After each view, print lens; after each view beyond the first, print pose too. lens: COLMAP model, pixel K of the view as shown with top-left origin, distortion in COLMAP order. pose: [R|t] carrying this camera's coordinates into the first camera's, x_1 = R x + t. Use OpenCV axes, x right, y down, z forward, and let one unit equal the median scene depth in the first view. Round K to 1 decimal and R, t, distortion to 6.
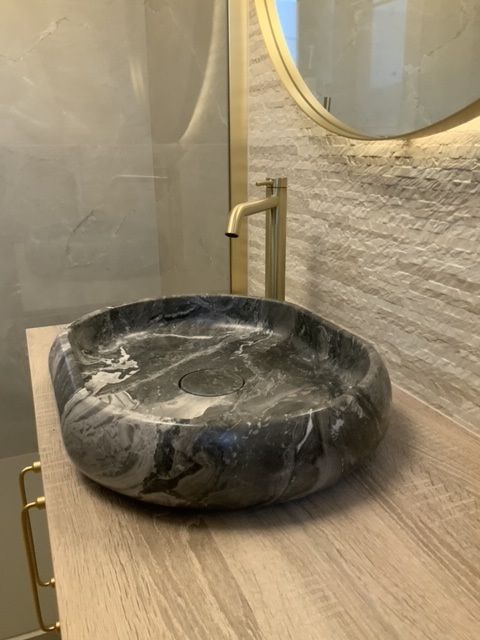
lens RADIAL K [[531.6, 0, 235.7], [0, 531.6, 320.6], [0, 0, 1]] dist [0.088638, -0.174143]
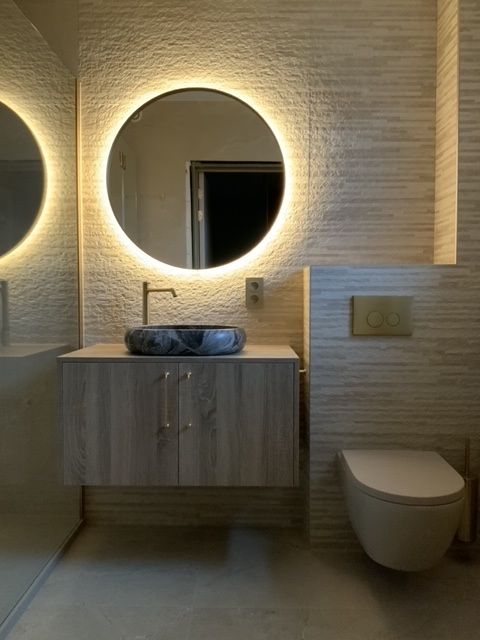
lens RADIAL K [[531.6, 0, 243.0], [0, 531.6, 319.4], [0, 0, 1]] dist [0.088638, -0.174143]
pose [[0.393594, -0.033595, 0.918670, -2.549429], [0.281499, 0.955731, -0.085655, 0.323164], [-0.875124, 0.292318, 0.385627, -0.463840]]
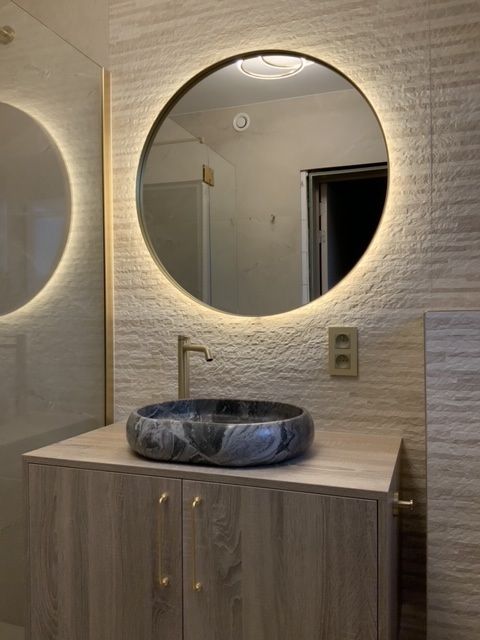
lens RADIAL K [[531.6, 0, 240.5], [0, 531.6, 317.1], [0, 0, 1]] dist [0.088638, -0.174143]
pose [[0.673967, 0.003270, 0.738754, -1.361651], [0.232643, 0.948173, -0.216438, 0.144767], [-0.701174, 0.317738, 0.638277, -0.412689]]
